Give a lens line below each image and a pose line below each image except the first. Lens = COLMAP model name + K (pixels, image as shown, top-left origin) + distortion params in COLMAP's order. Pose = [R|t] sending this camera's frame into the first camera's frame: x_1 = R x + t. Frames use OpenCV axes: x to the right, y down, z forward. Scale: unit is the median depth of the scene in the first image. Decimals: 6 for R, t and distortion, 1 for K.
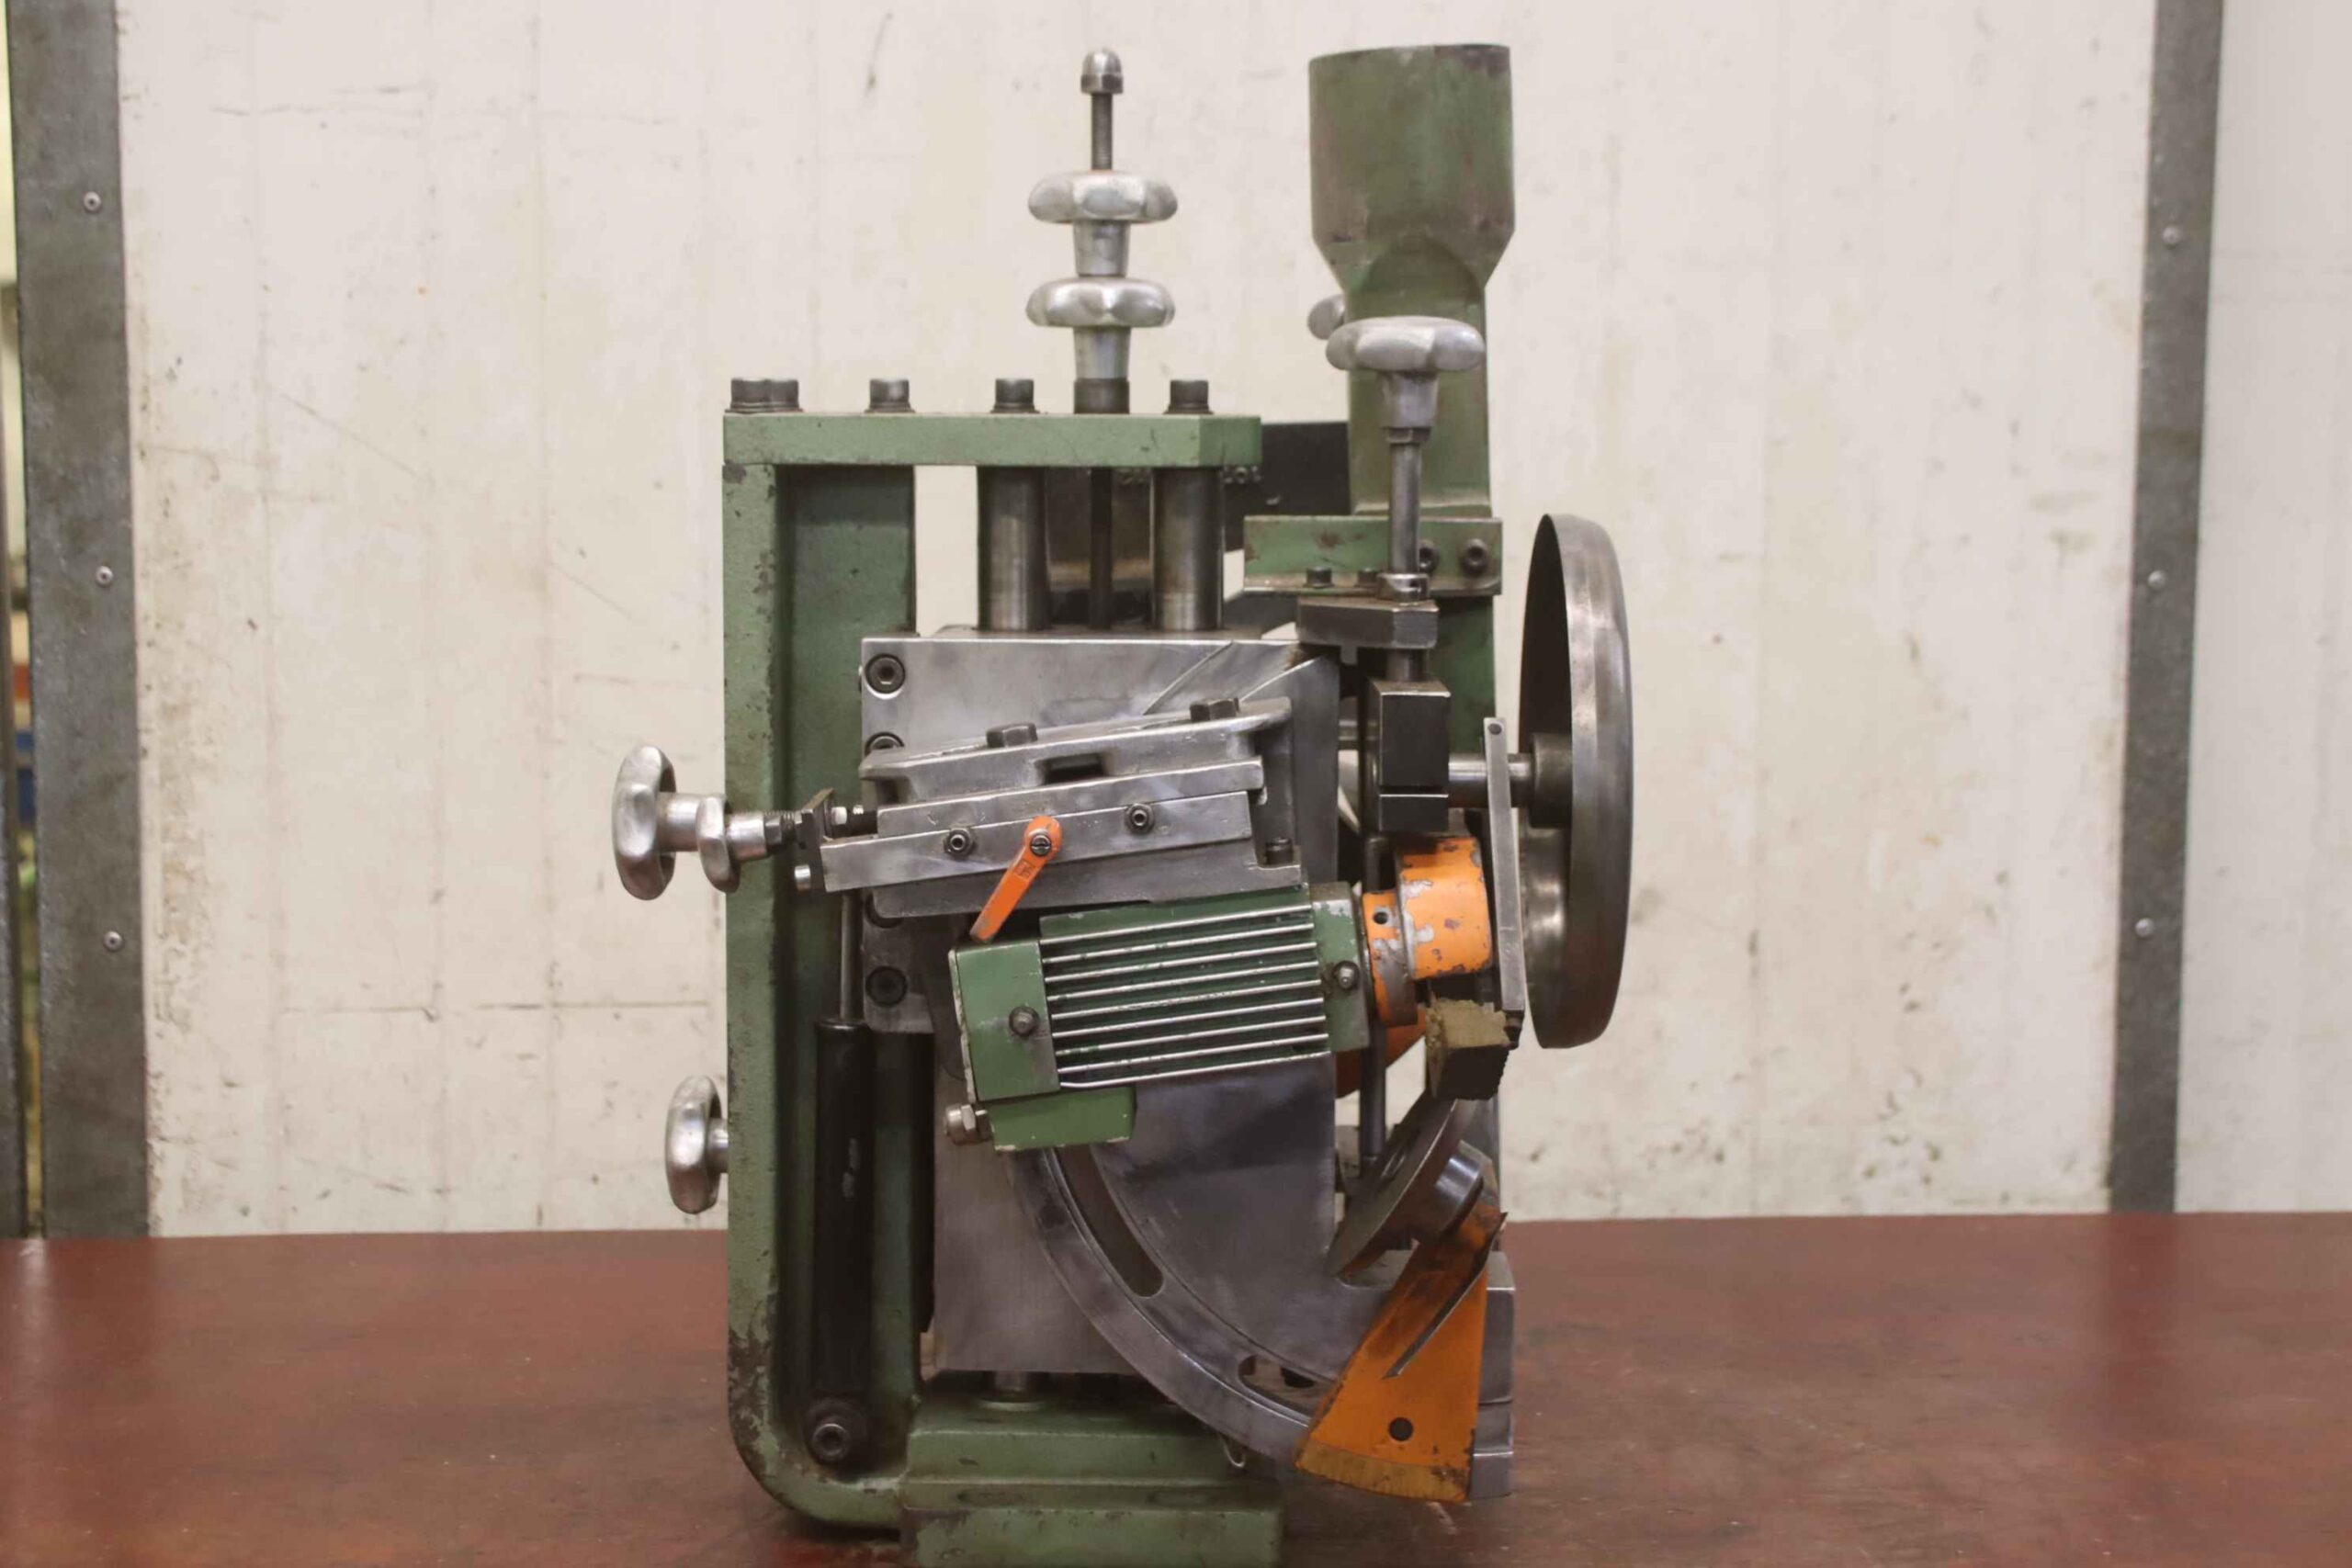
lens RADIAL K [[3509.8, 0, 1180.5], [0, 3509.8, 762.7], [0, 0, 1]] dist [0.060310, 0.000000]
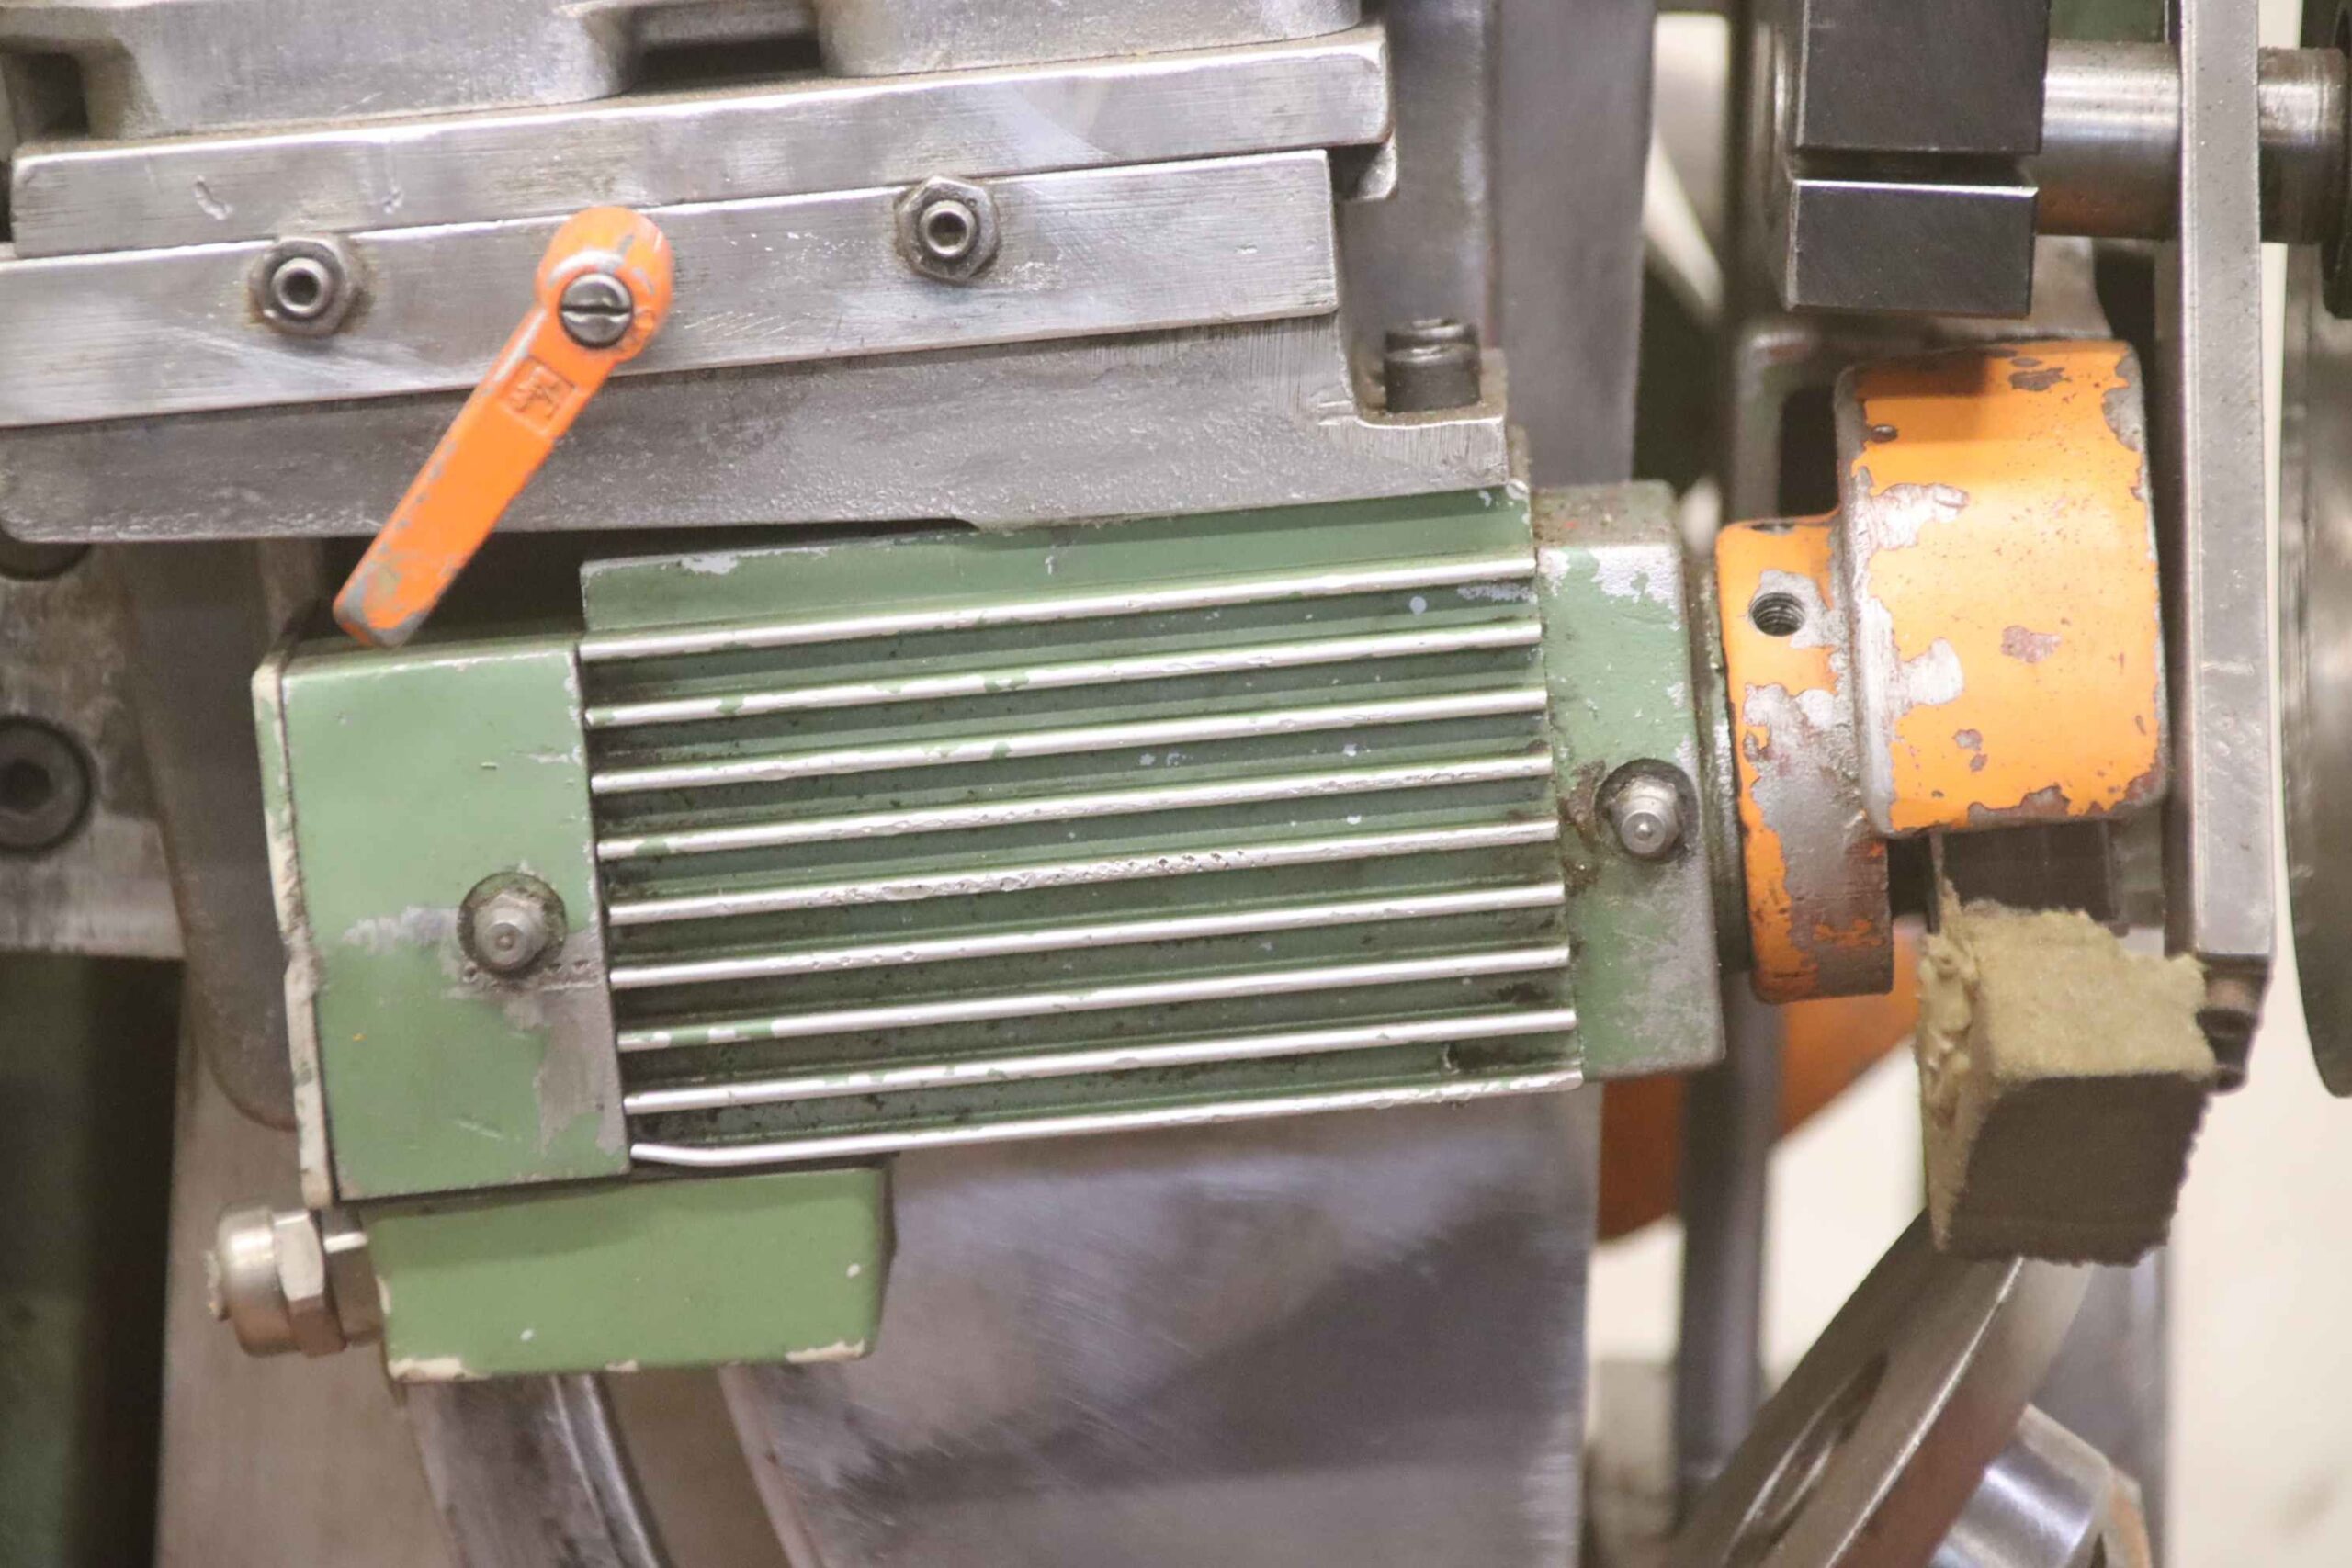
lens RADIAL K [[16857.6, 0, 1180.0], [0, 16857.6, 783.2], [0, 0, 1]] dist [2.100025, 0.000000]
pose [[0.999000, 0.040167, 0.019659, -0.017851], [-0.040979, 0.998245, 0.042762, 0.001268], [-0.017907, -0.043525, 0.998892, -0.369910]]
